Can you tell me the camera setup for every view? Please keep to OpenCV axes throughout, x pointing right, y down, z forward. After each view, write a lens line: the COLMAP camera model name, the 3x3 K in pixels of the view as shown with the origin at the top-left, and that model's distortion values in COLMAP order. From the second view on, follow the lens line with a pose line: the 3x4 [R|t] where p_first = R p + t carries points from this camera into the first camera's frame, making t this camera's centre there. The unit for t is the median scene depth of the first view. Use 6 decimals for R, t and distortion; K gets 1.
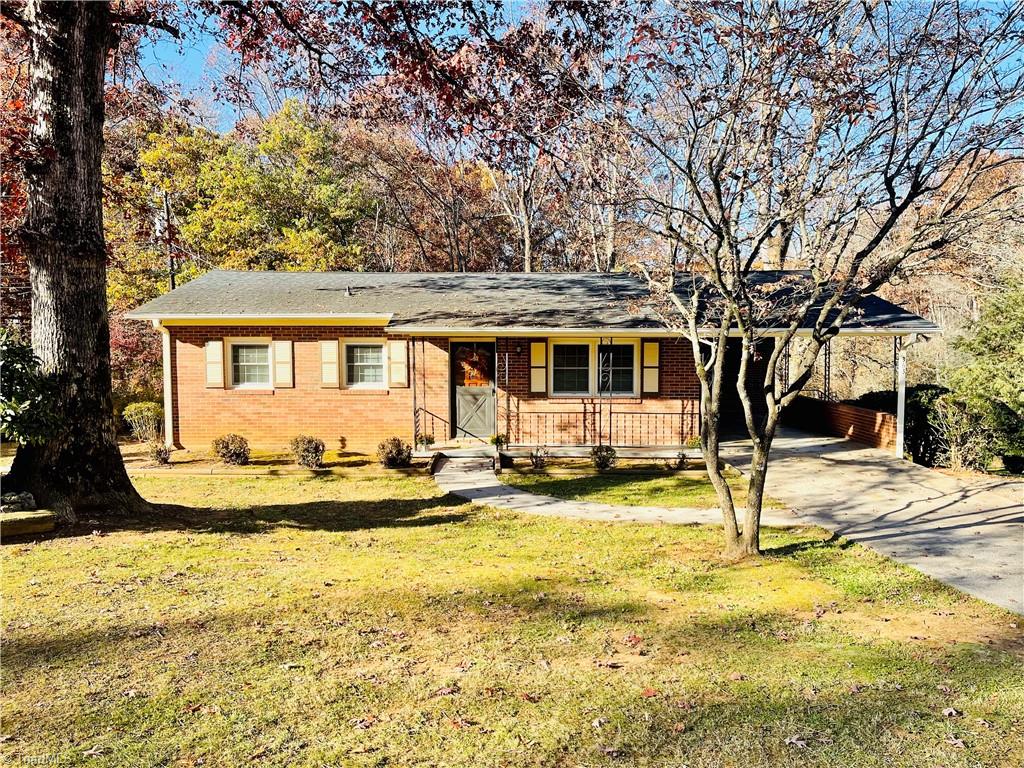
lens RADIAL K [[776.1, 0, 512.4], [0, 776.1, 382.4], [0, 0, 1]] dist [0.055483, -0.052049]
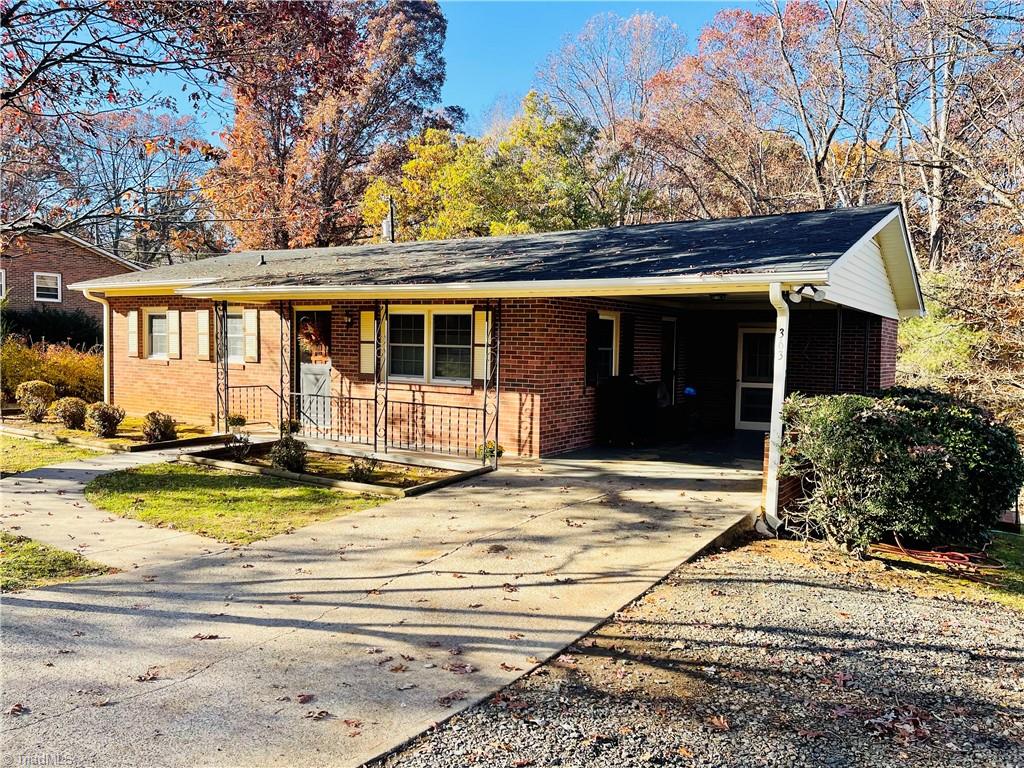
lens RADIAL K [[776.1, 0, 510.6], [0, 776.1, 384.6], [0, 0, 1]] dist [0.055483, -0.052049]
pose [[0.836009, 0.046968, -0.546702, 0.591836], [-0.052491, 0.998606, 0.005523, 0.011586], [0.546199, 0.024079, 0.837309, 0.411421]]
